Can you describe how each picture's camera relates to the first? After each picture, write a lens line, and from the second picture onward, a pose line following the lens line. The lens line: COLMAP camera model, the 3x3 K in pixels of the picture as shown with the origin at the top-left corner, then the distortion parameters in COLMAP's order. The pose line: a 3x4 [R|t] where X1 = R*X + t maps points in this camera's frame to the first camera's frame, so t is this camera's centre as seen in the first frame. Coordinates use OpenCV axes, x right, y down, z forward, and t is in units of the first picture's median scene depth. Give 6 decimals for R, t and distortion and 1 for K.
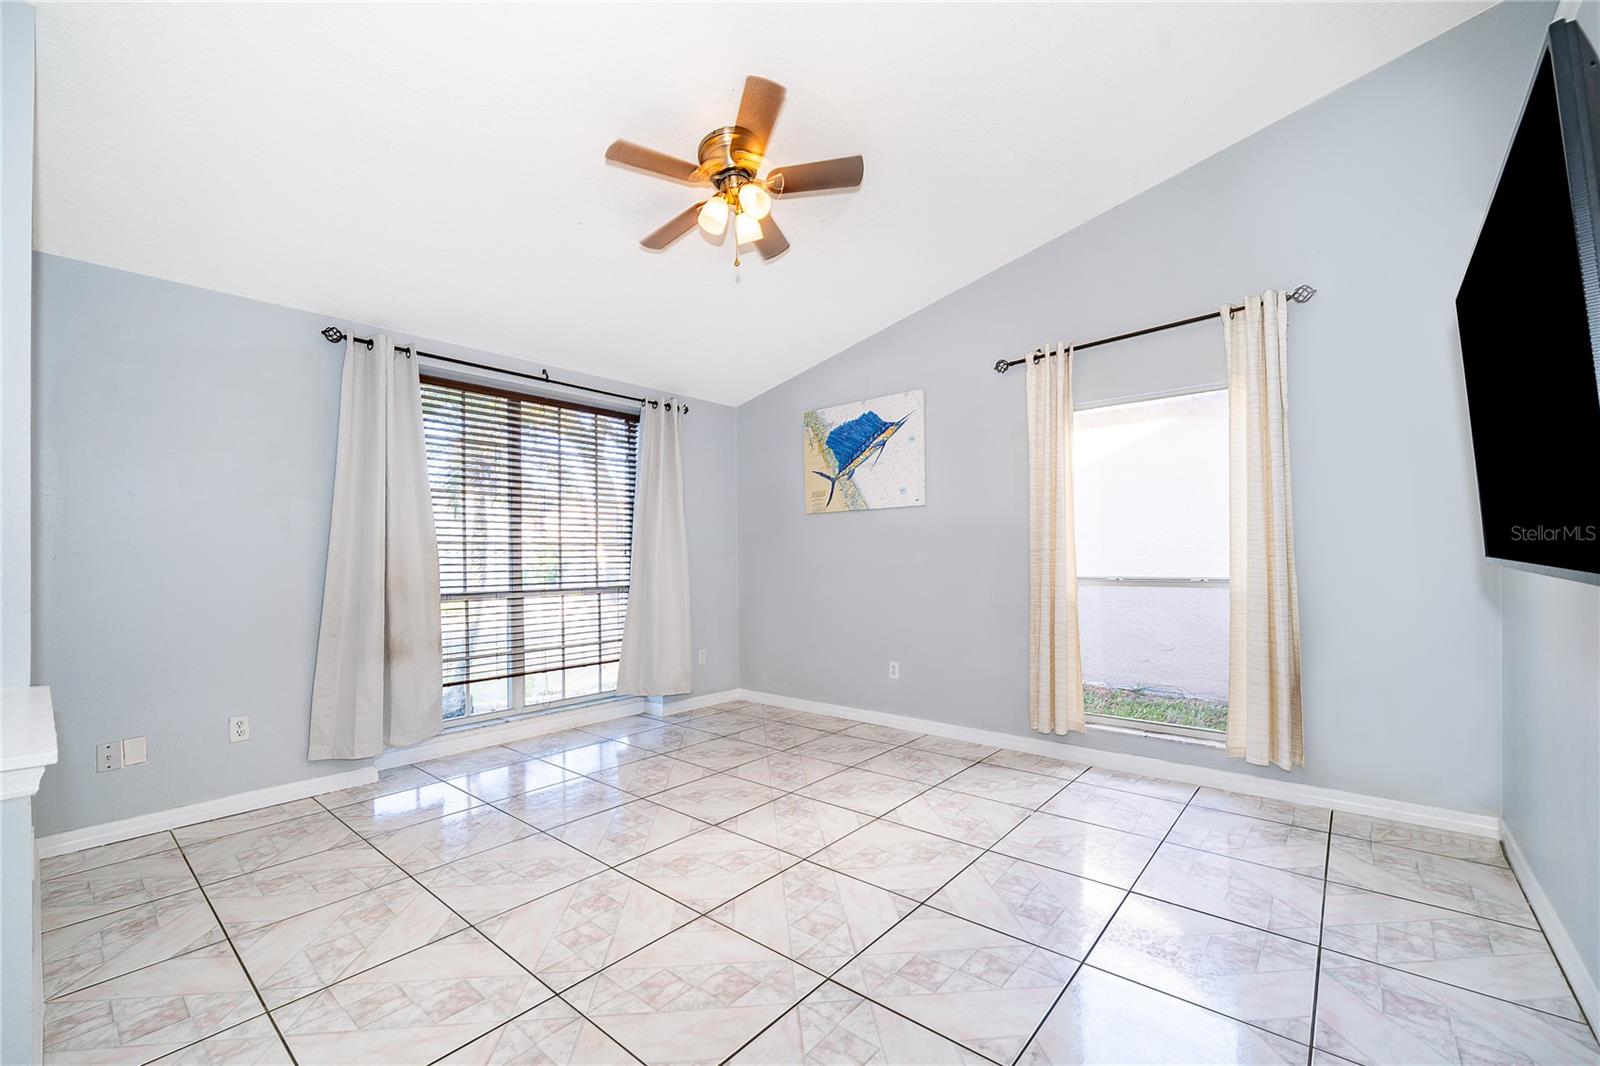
lens RADIAL K [[655.8, 0, 800.0], [0, 655.8, 533.0], [0, 0, 1]] dist [-0.015181, 0.000101]
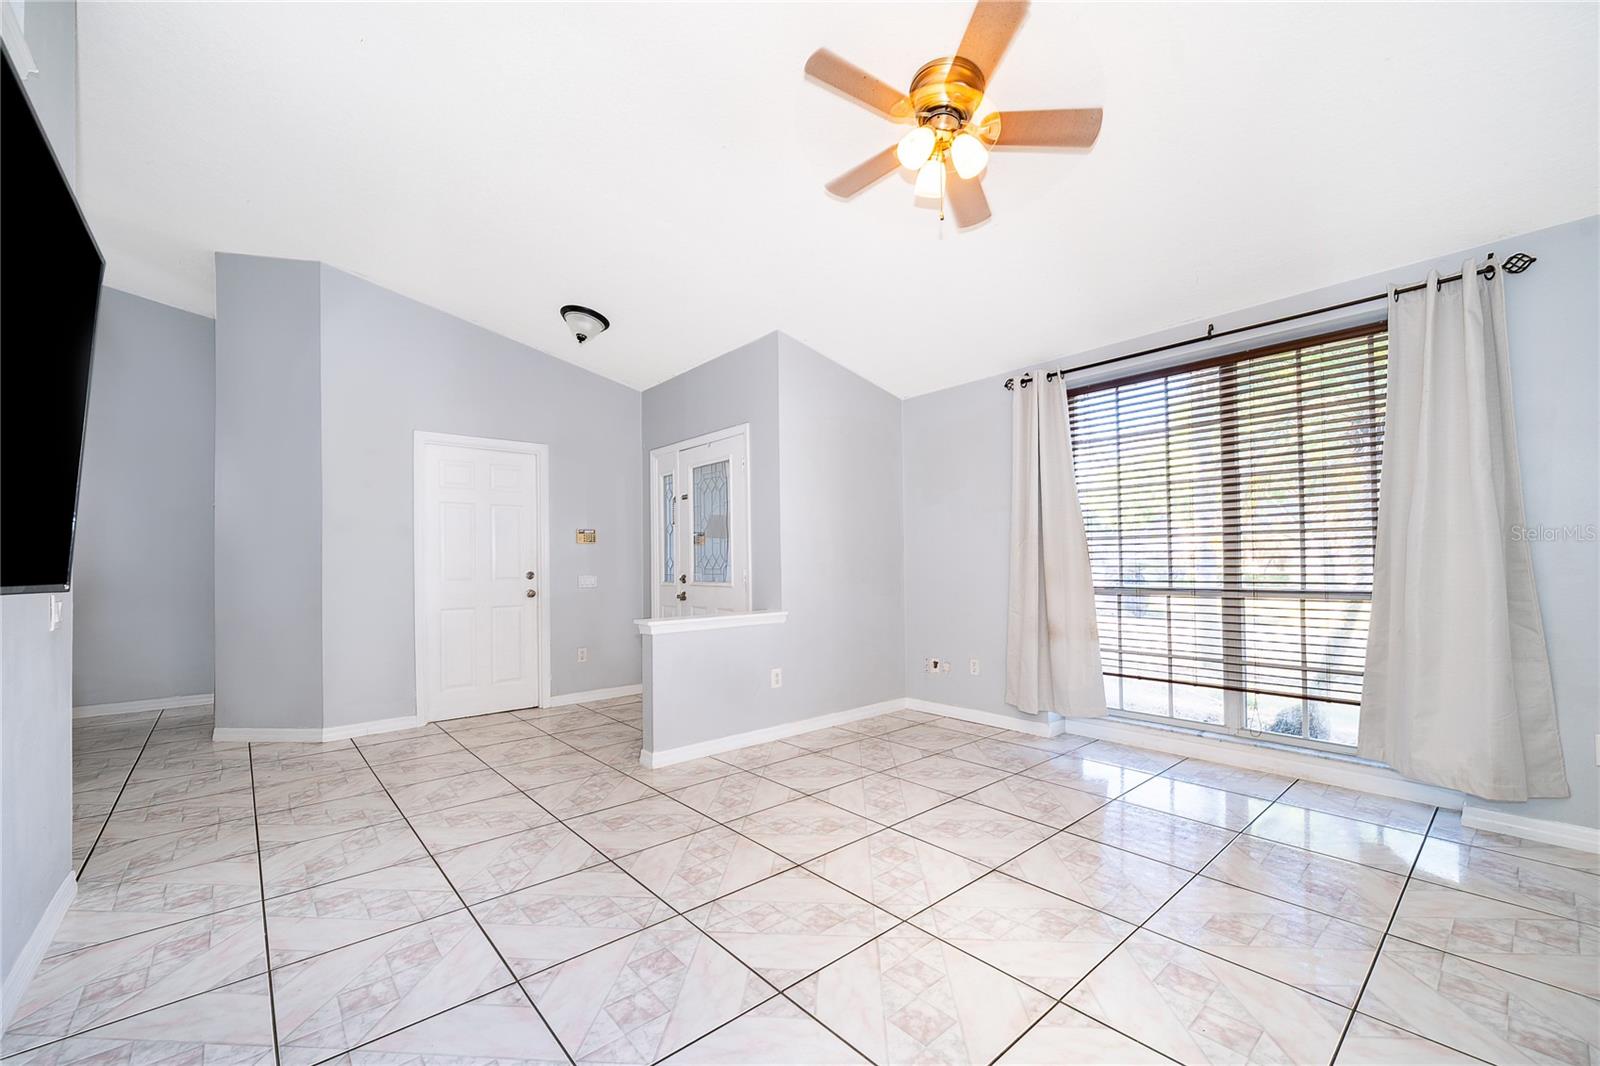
lens RADIAL K [[648.0, 0, 794.8], [0, 648.0, 536.7], [0, 0, 1]] dist [-0.002685, -0.000242]
pose [[-0.157369, -0.023997, -0.987248, 0.538180], [0.055254, 0.997925, -0.033064, 0.018468], [0.985993, -0.059753, -0.155716, 0.639835]]
